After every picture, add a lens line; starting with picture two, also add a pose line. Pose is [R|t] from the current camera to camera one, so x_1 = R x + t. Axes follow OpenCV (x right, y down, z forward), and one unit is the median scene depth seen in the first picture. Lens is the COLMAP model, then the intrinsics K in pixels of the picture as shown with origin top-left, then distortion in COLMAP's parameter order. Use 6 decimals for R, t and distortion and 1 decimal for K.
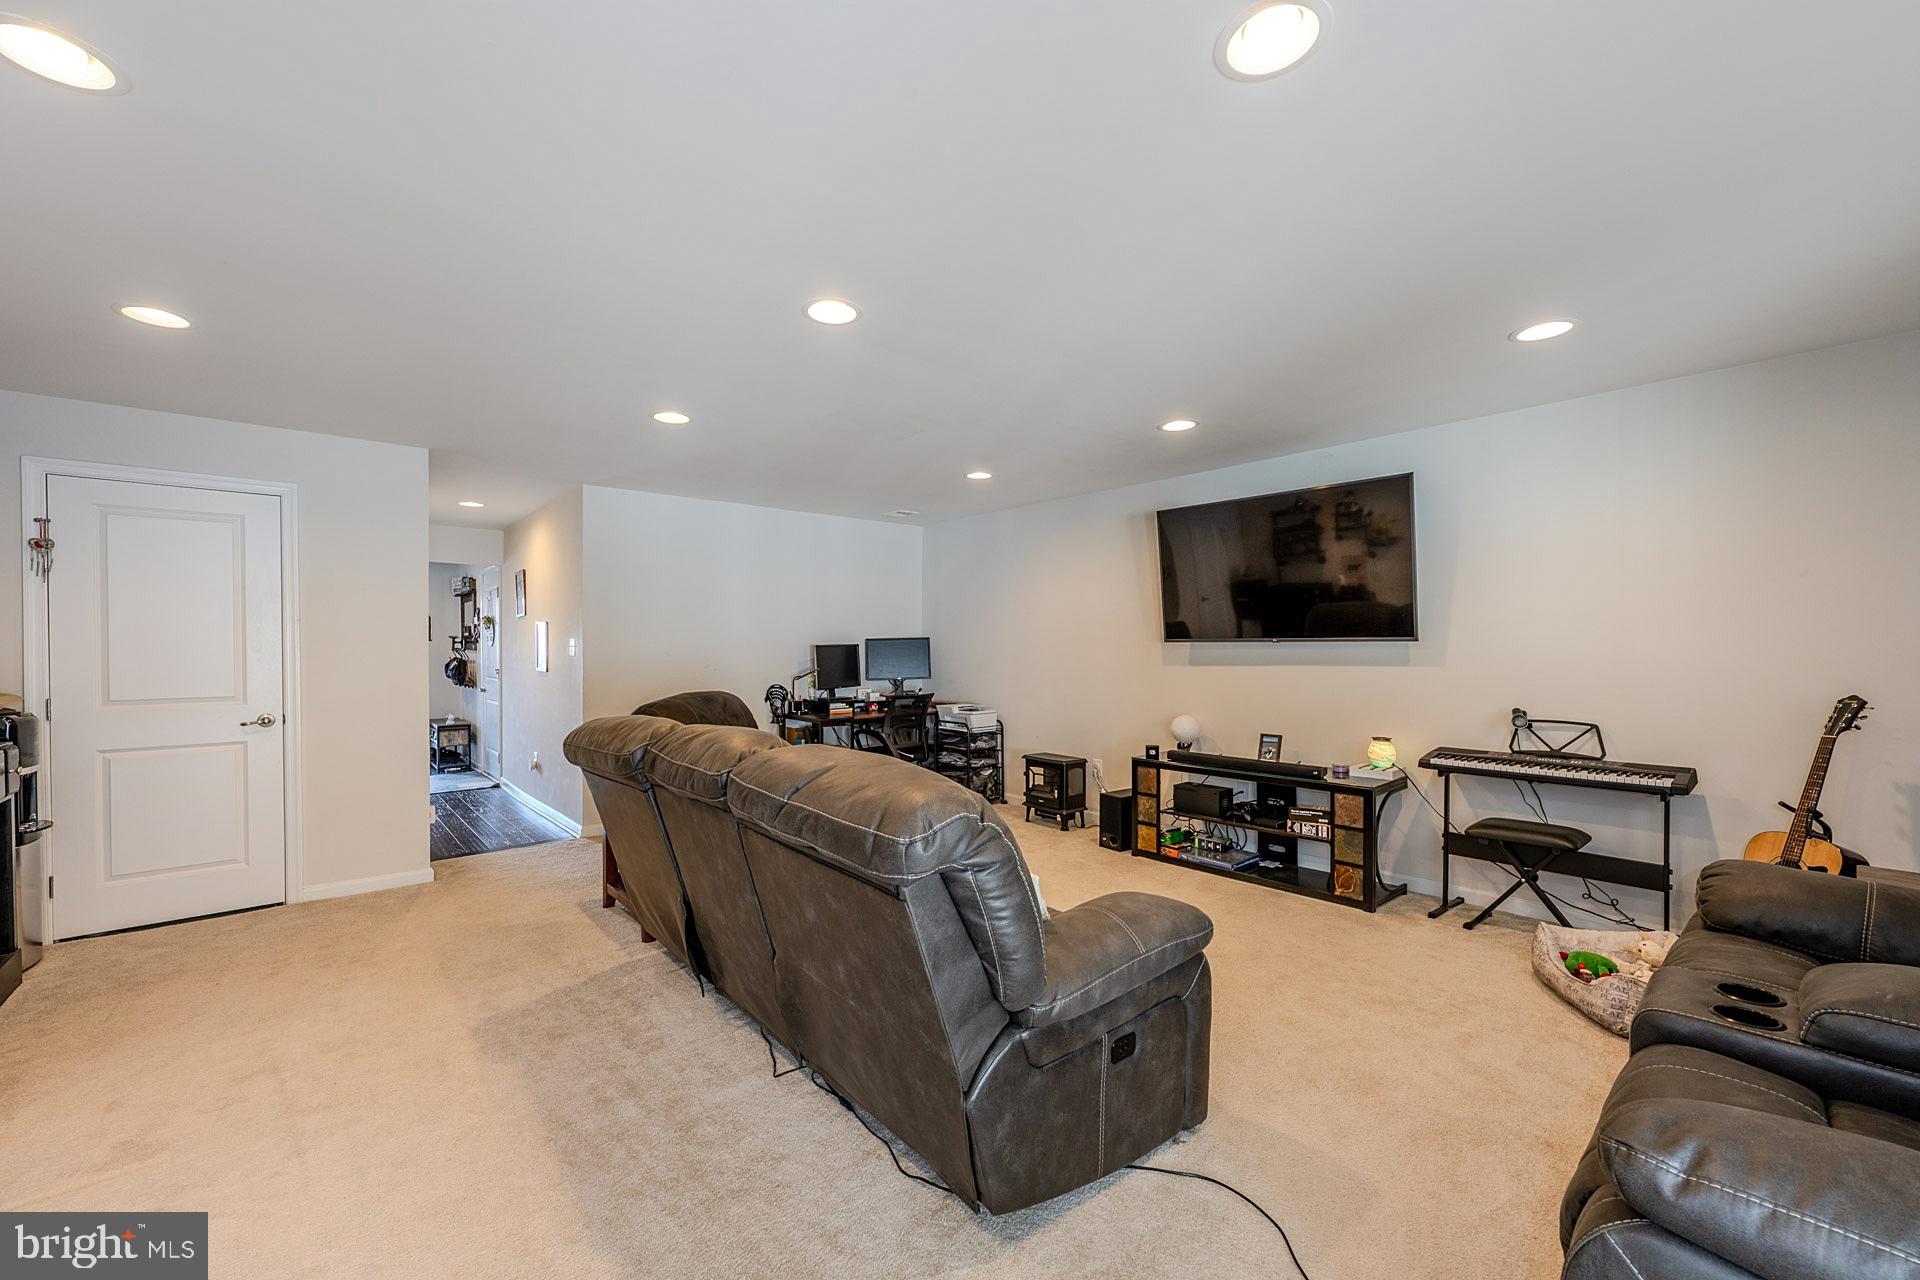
lens RADIAL K [[763.8, 0, 957.6], [0, 763.8, 651.6], [0, 0, 1]] dist [-0.001568, 0.000472]
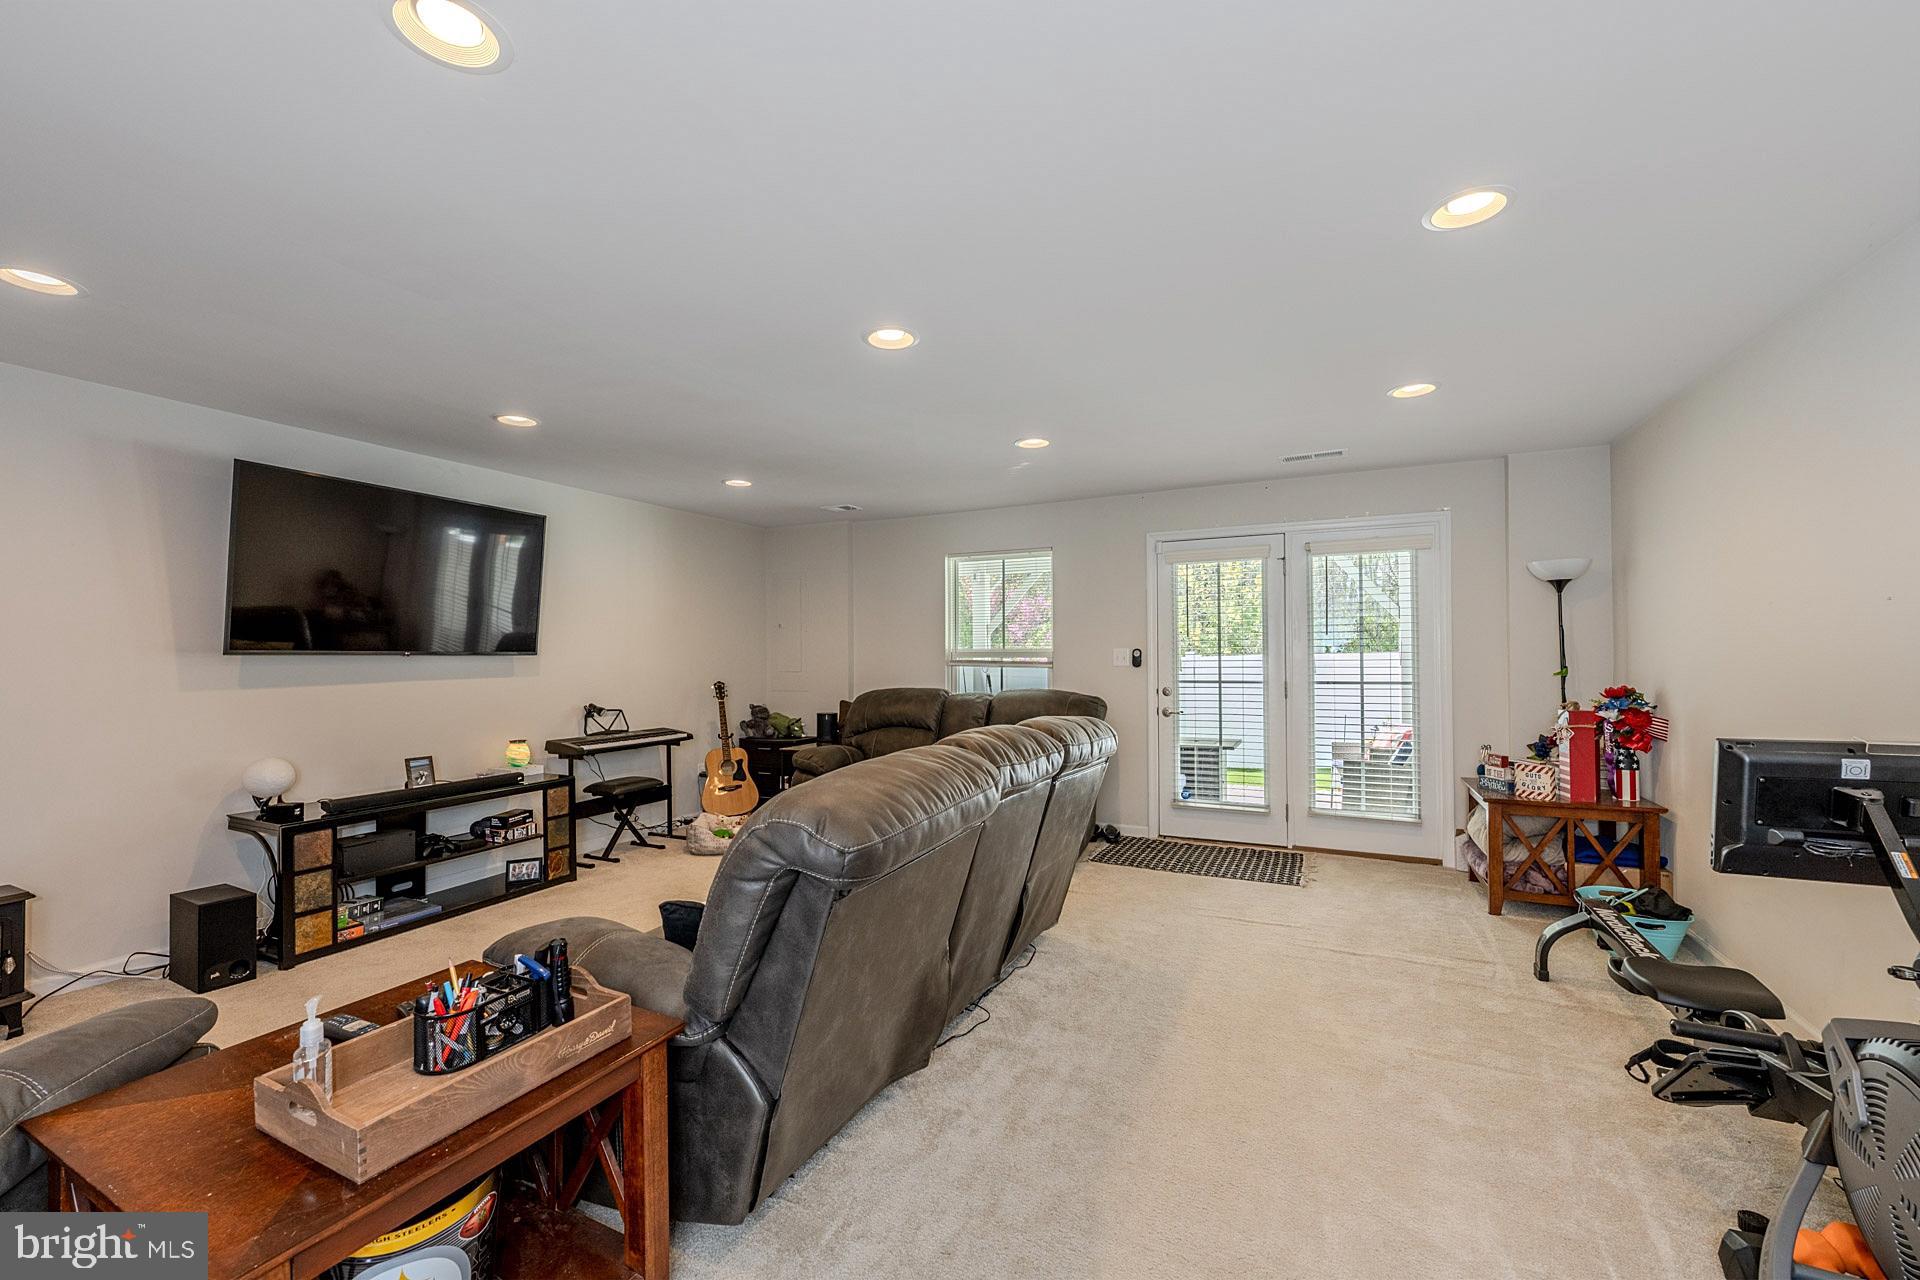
lens RADIAL K [[763.8, 0, 956.2], [0, 763.8, 645.1], [0, 0, 1]] dist [-0.001568, 0.000472]
pose [[-0.382617, 0.016776, 0.923755, -0.692654], [0.012672, 0.999836, -0.012909, -0.004975], [-0.923820, 0.006766, -0.382767, 0.780061]]
